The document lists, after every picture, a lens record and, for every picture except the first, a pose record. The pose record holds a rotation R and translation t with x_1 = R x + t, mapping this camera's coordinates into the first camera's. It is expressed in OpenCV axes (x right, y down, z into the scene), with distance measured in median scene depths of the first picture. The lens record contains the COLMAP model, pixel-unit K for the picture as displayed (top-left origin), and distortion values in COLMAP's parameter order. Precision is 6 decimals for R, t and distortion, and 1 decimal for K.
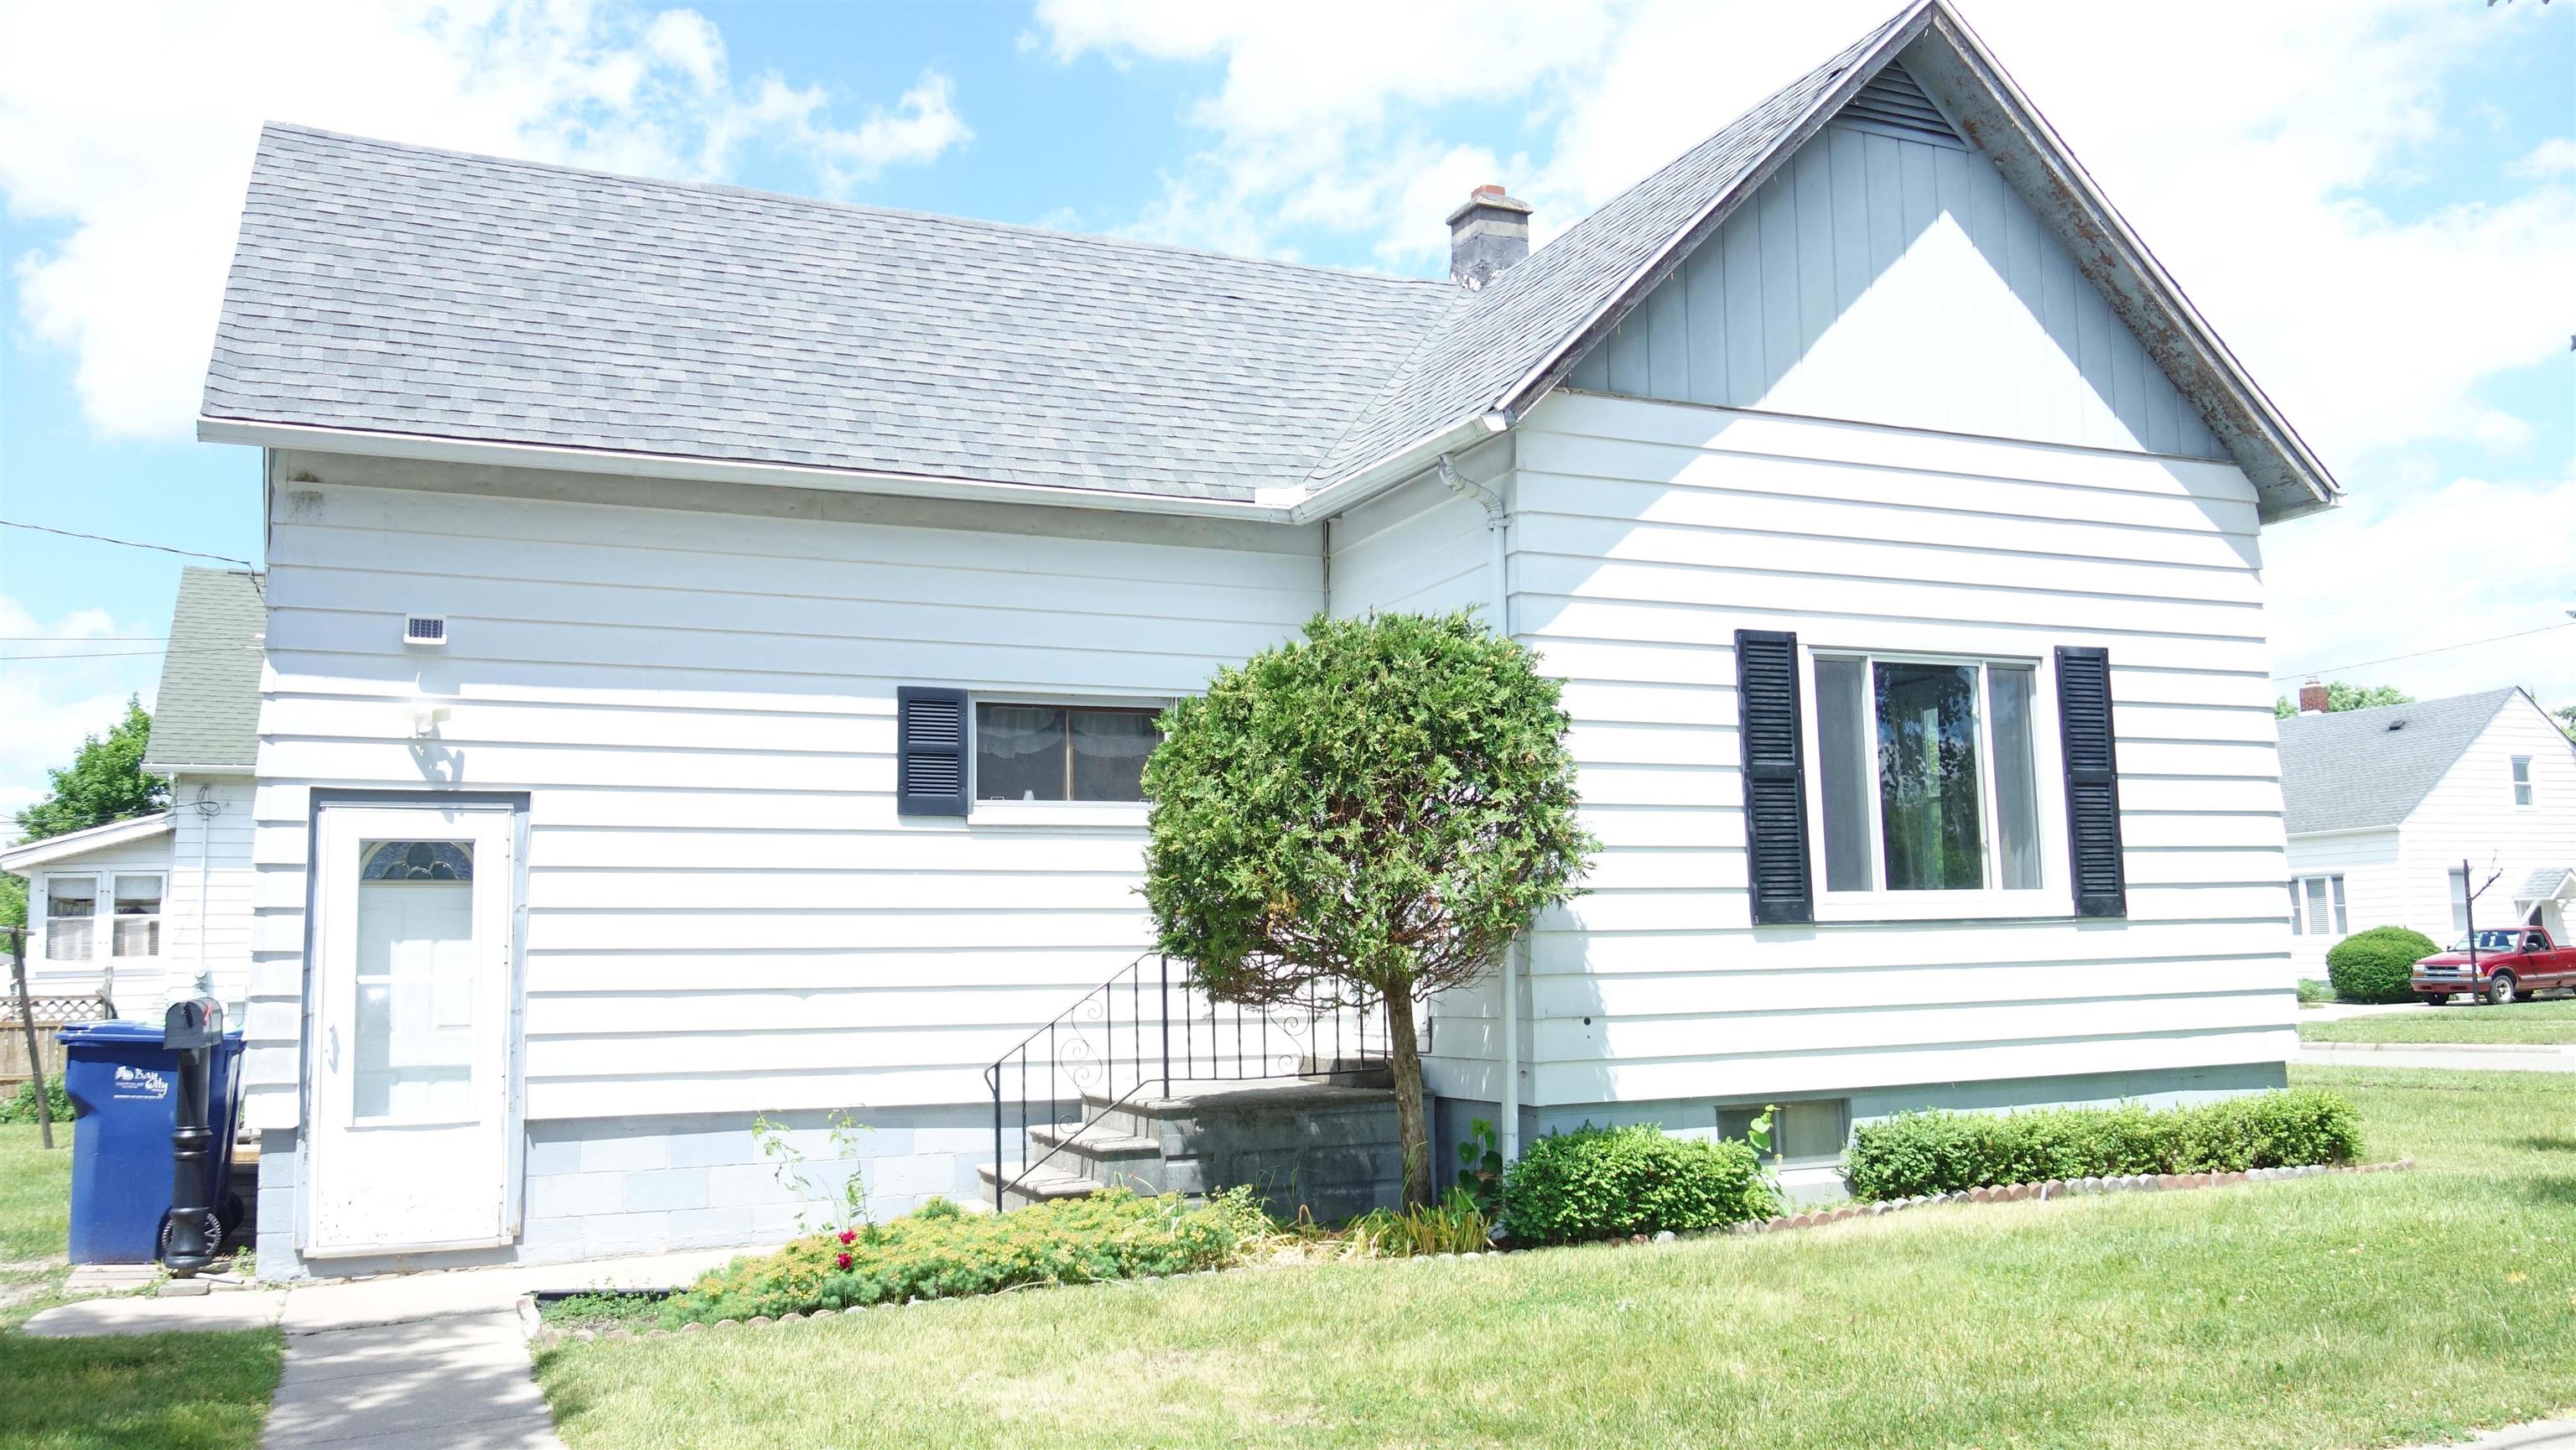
lens RADIAL K [[2051.9, 0, 1287.6], [0, 2051.9, 724.3], [0, 0, 1]] dist [-0.012653, -0.017733]
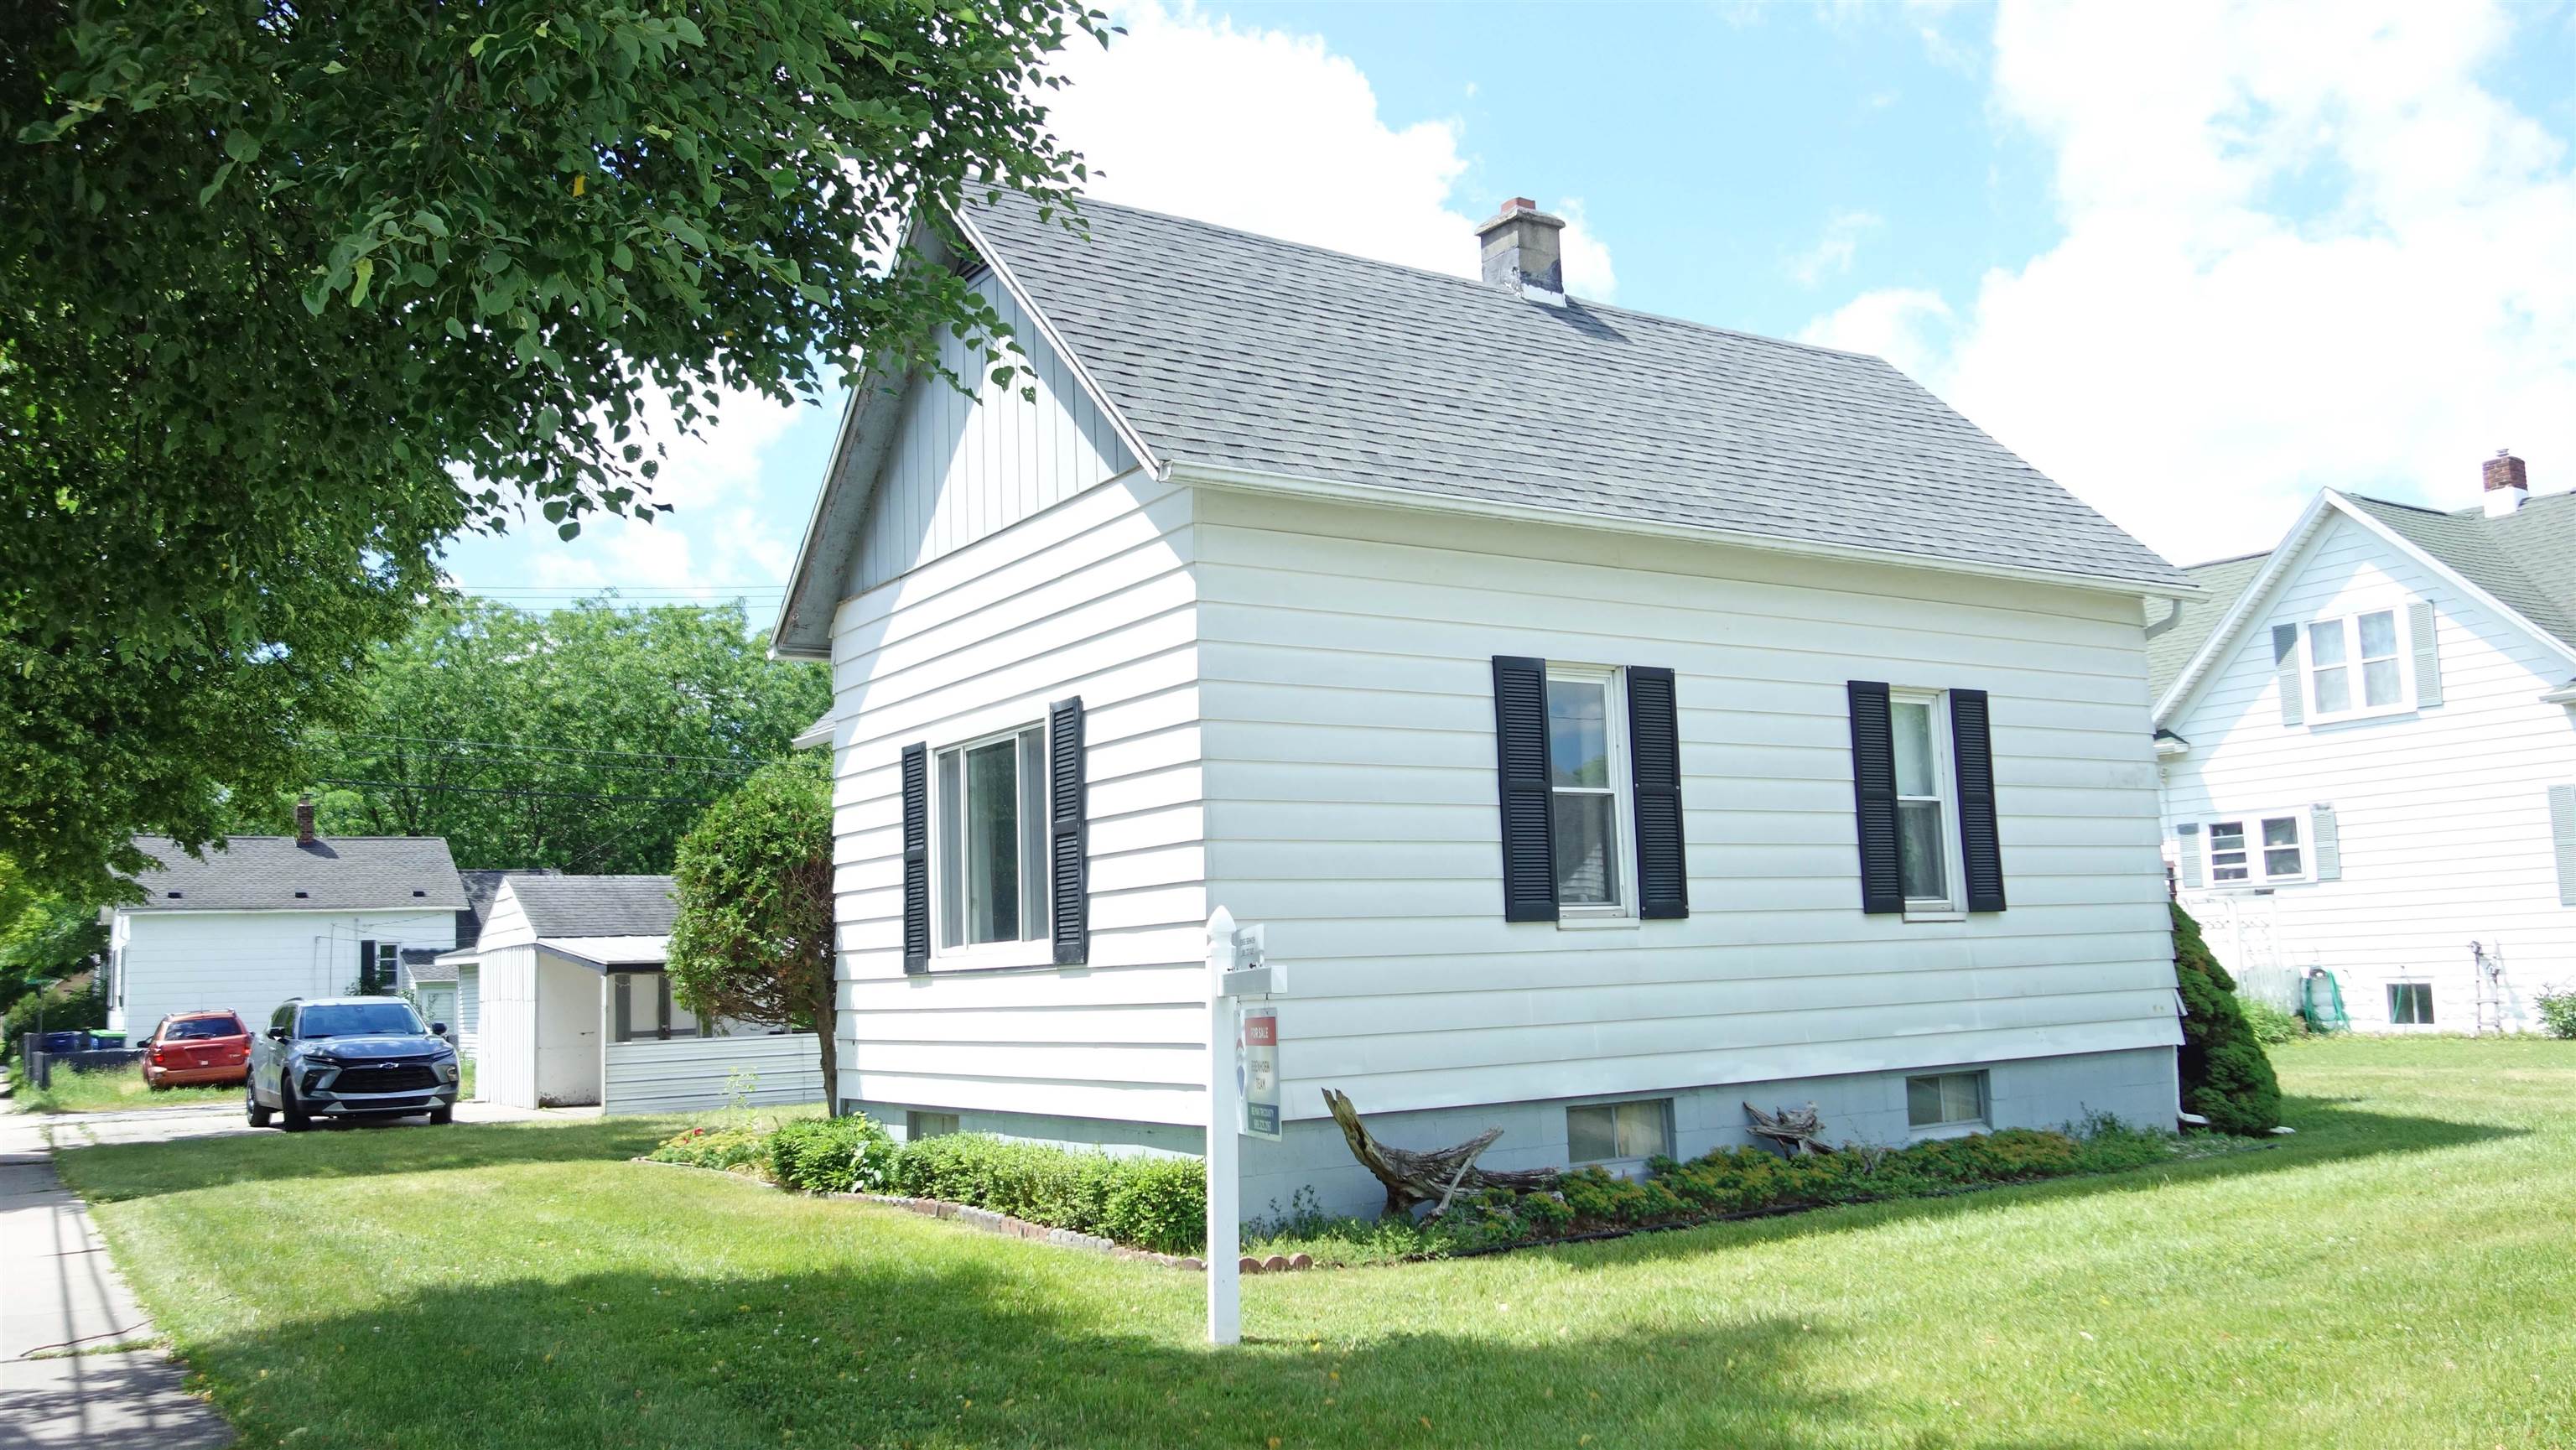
lens RADIAL K [[2051.9, 0, 1283.1], [0, 2051.9, 721.7], [0, 0, 1]] dist [-0.012653, -0.017733]
pose [[0.167028, -0.102326, -0.980628, 1.490810], [0.153250, 0.985206, -0.076701, 0.072159], [0.973969, -0.137470, 0.180239, 0.971953]]
